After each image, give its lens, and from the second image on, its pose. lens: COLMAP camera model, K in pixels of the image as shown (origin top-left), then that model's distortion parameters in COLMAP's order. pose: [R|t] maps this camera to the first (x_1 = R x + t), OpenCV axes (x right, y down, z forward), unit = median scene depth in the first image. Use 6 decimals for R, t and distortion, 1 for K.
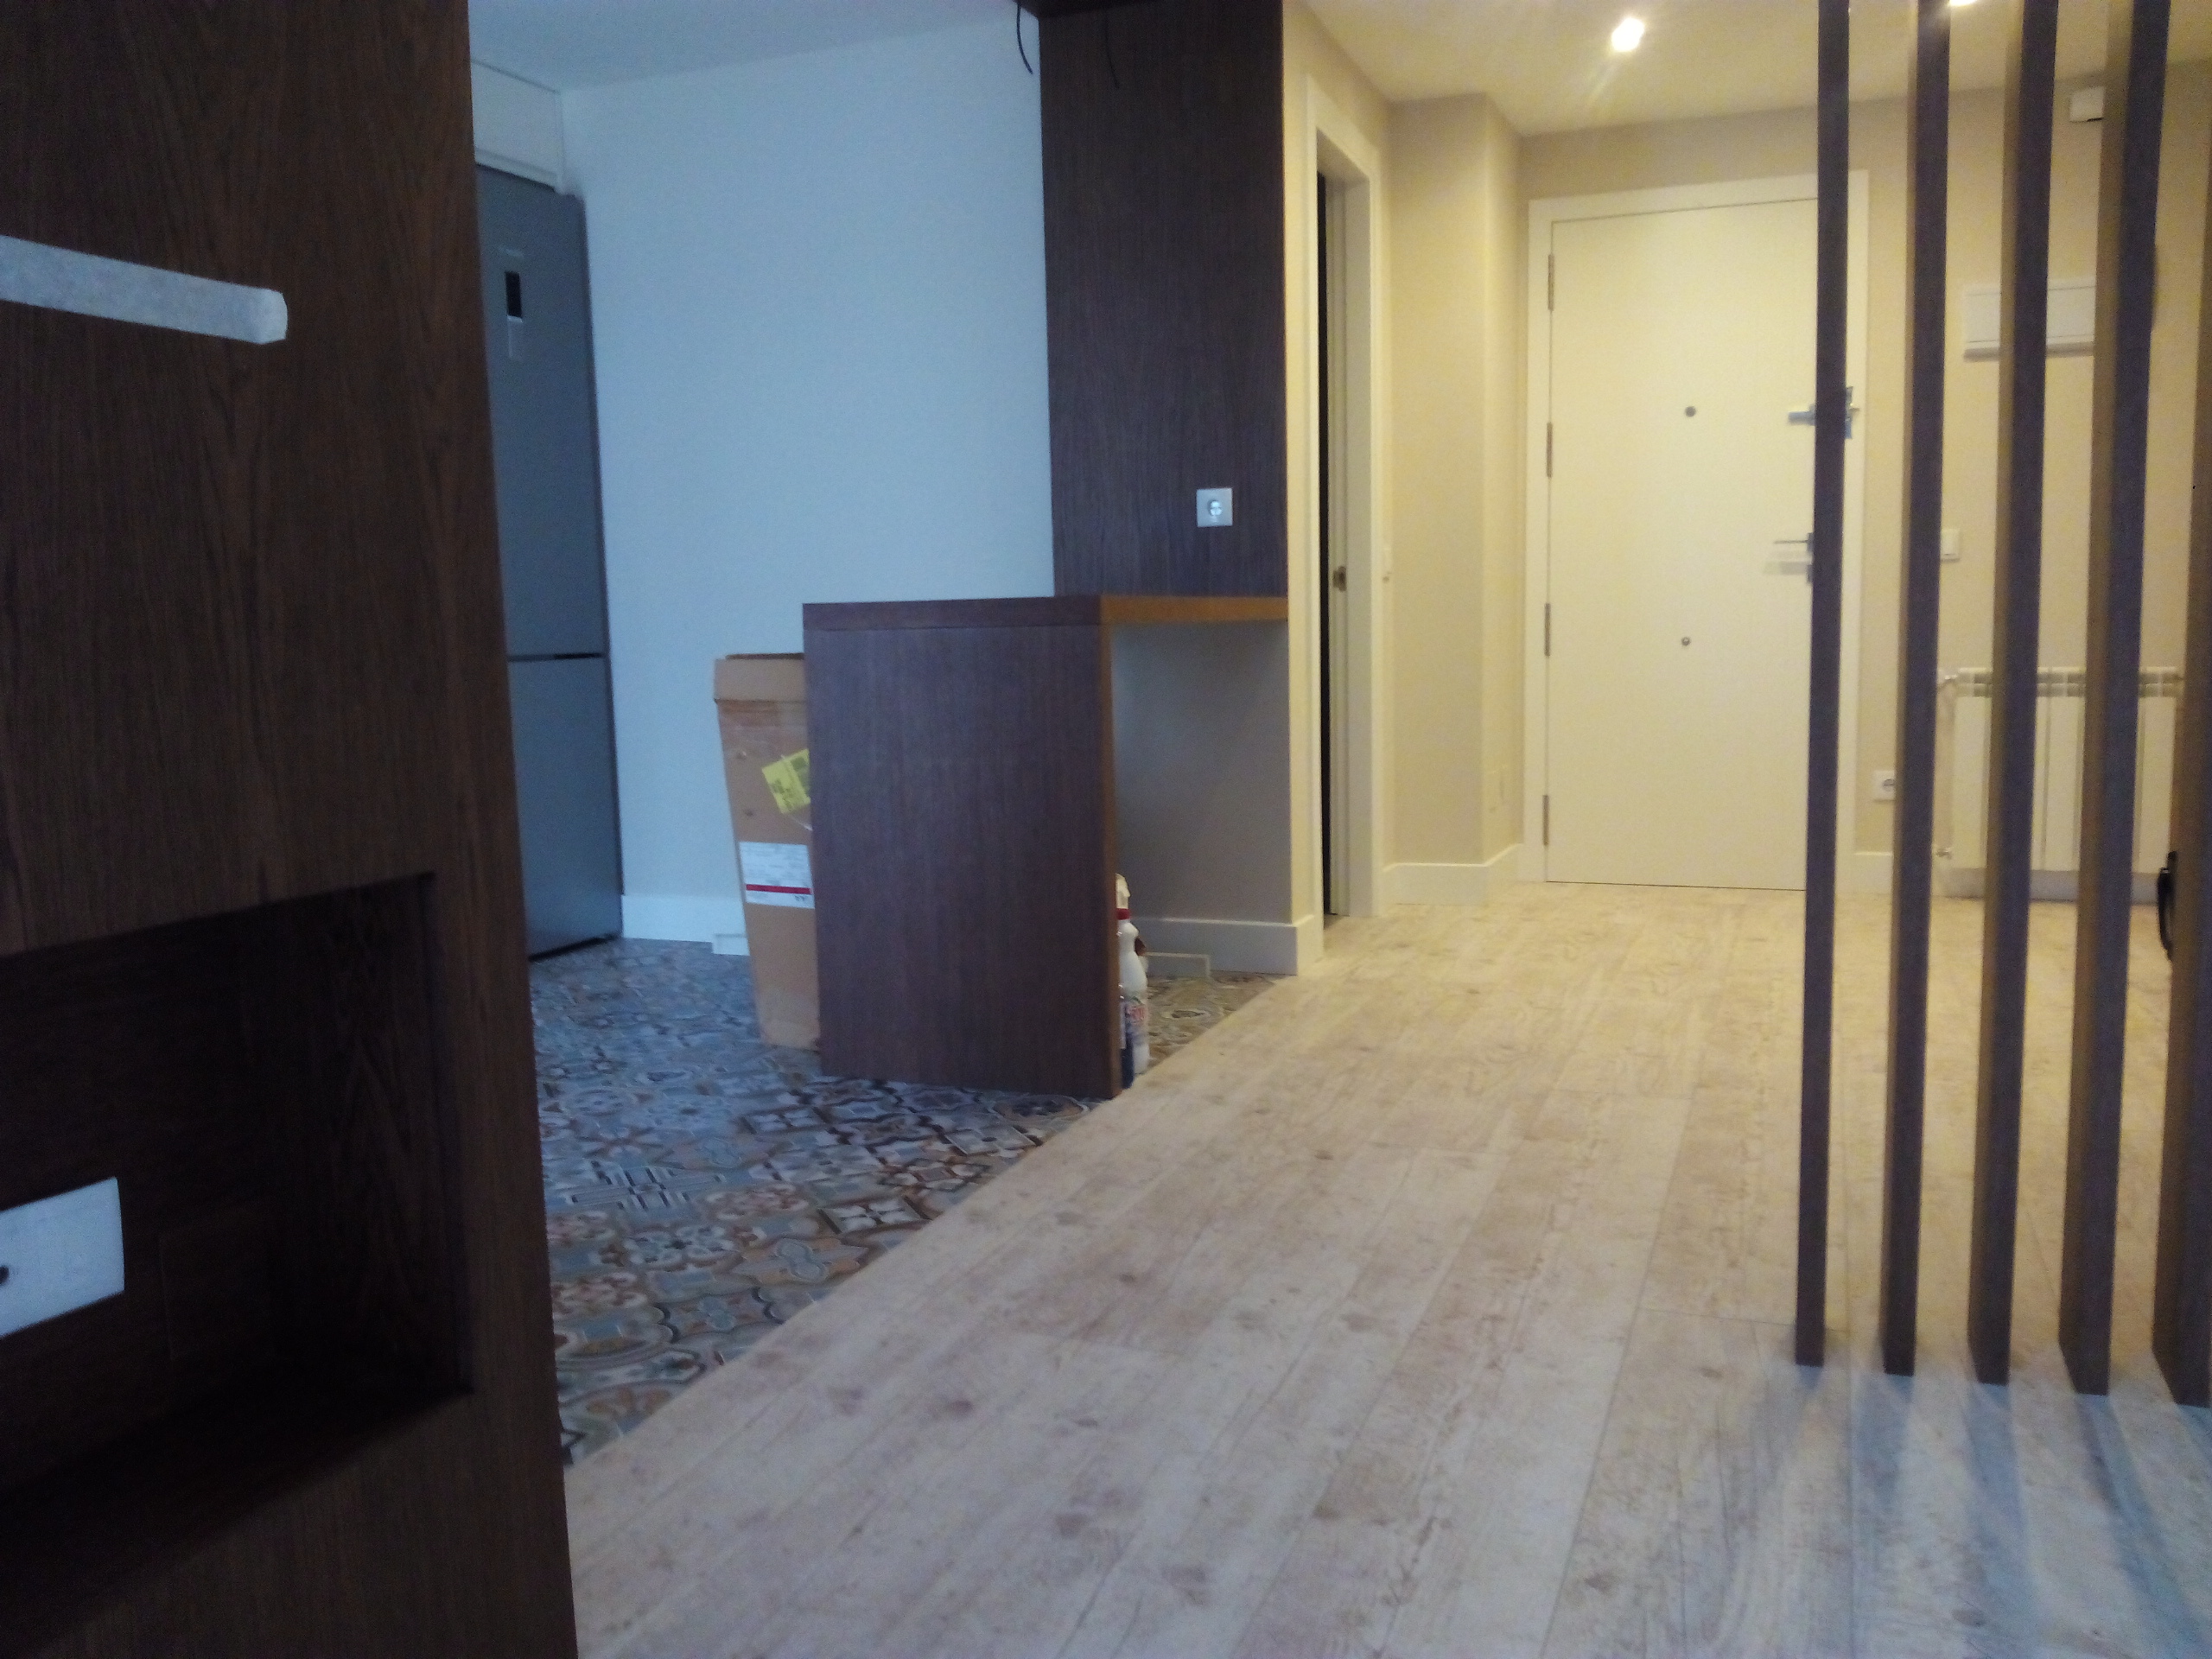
lens RADIAL K [[1779.1, 0, 1106.0], [0, 1779.1, 829.5], [0, 0, 1]] dist [0.054881, -0.187733]
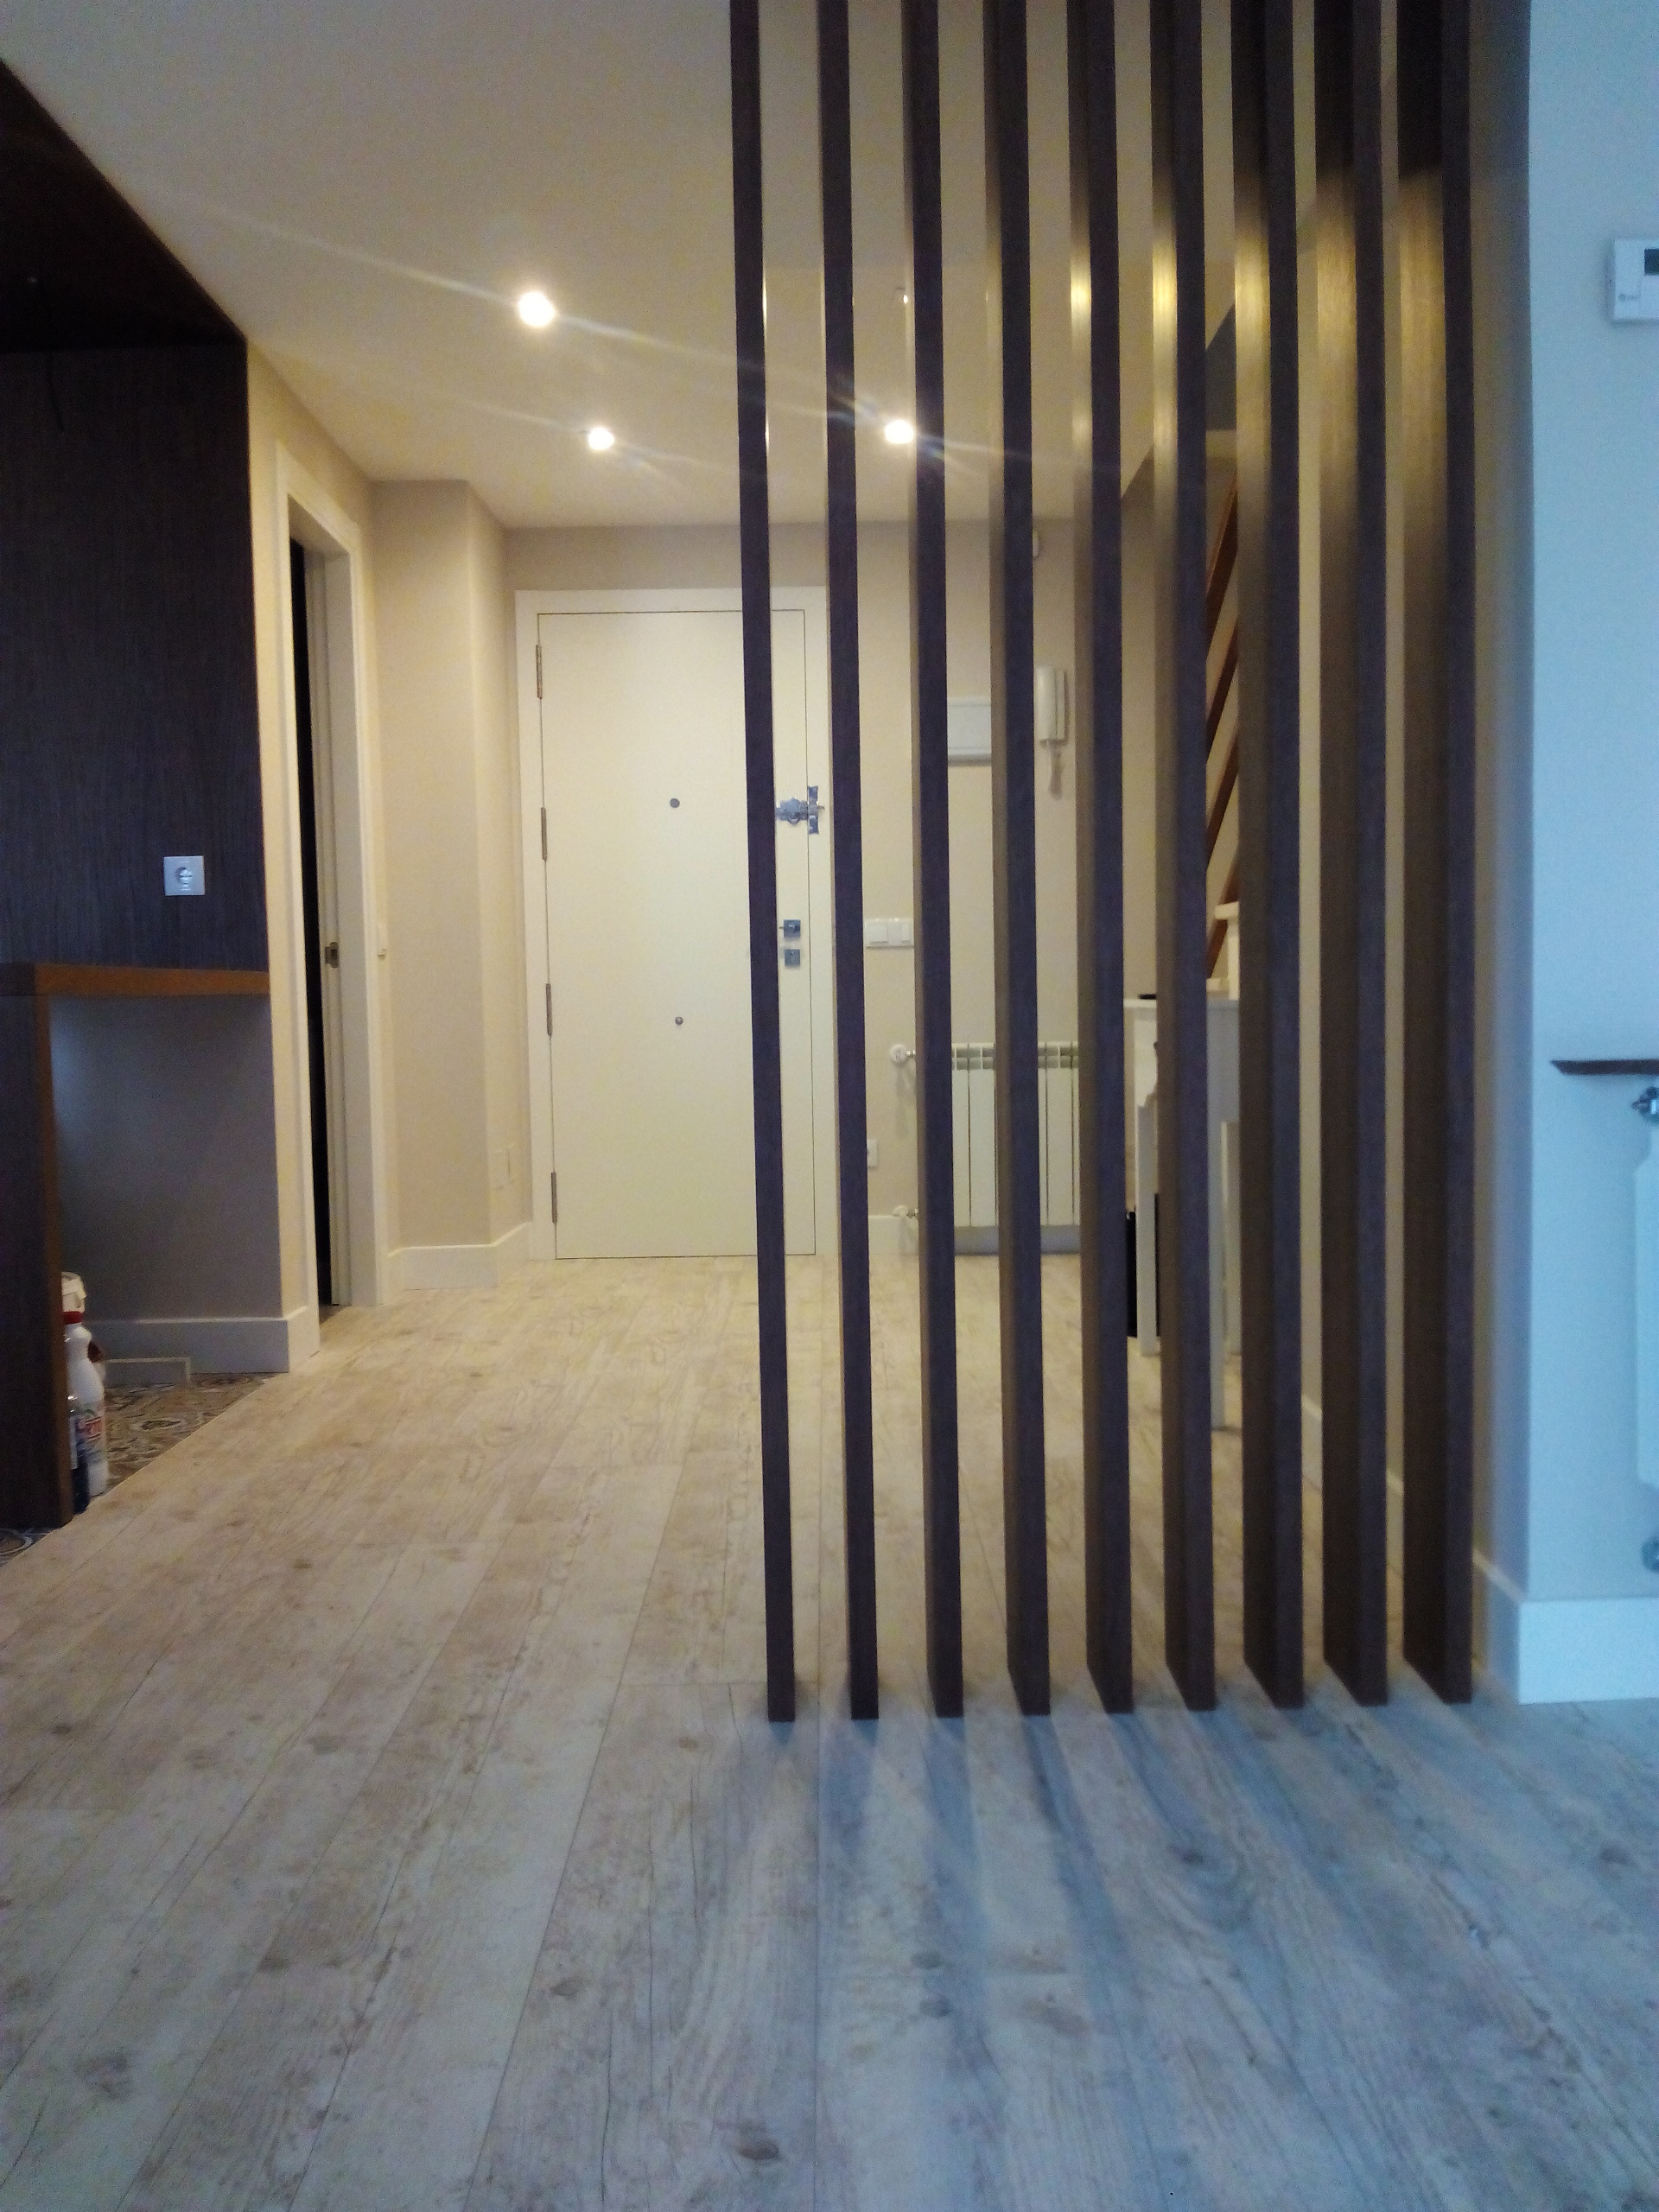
lens RADIAL K [[1779.1, 0, 822.5], [0, 1779.1, 1090.3], [0, 0, 1]] dist [0.054881, -0.187733]
pose [[0.929086, -0.016720, 0.369485, 0.035967], [0.042579, 0.997171, -0.061941, 0.006294], [-0.367404, 0.073281, 0.927170, 0.021961]]
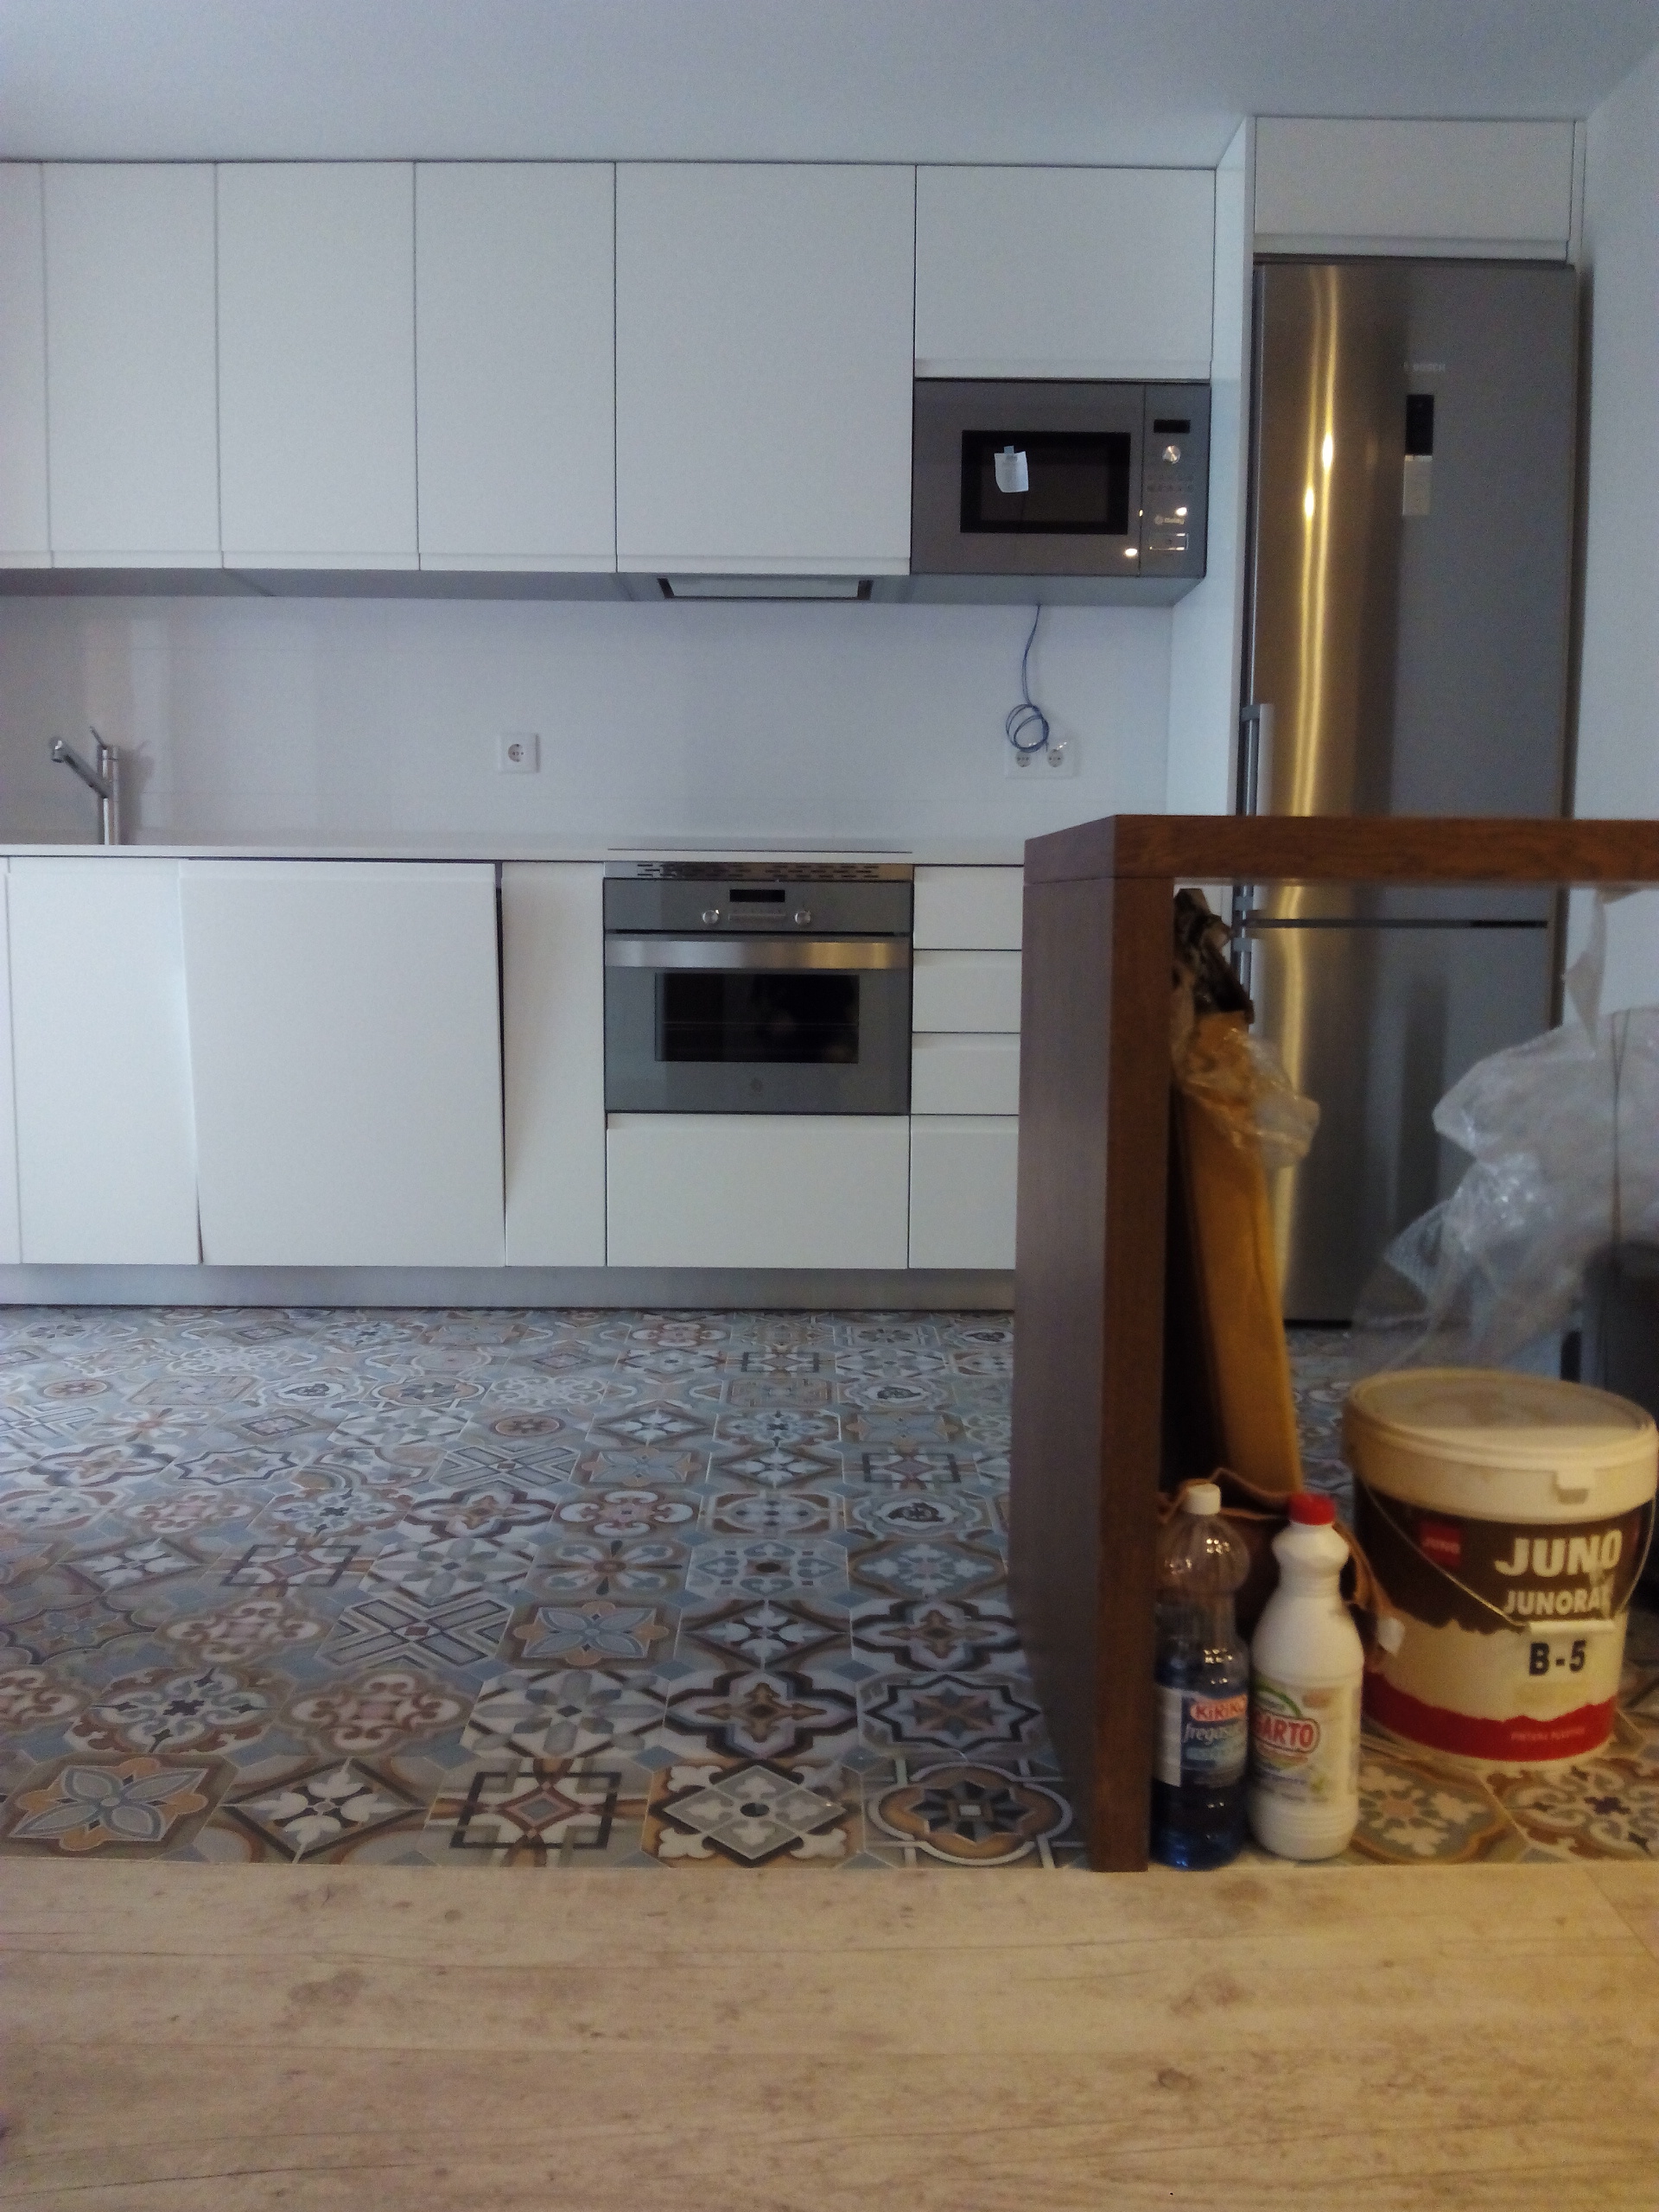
lens RADIAL K [[1779.1, 0, 822.5], [0, 1779.1, 1090.3], [0, 0, 1]] dist [0.054881, -0.187733]
pose [[0.380979, 0.127996, -0.915681, 0.455493], [-0.125933, 0.988325, 0.085755, -0.104331], [0.915967, 0.082643, 0.392650, 0.848433]]
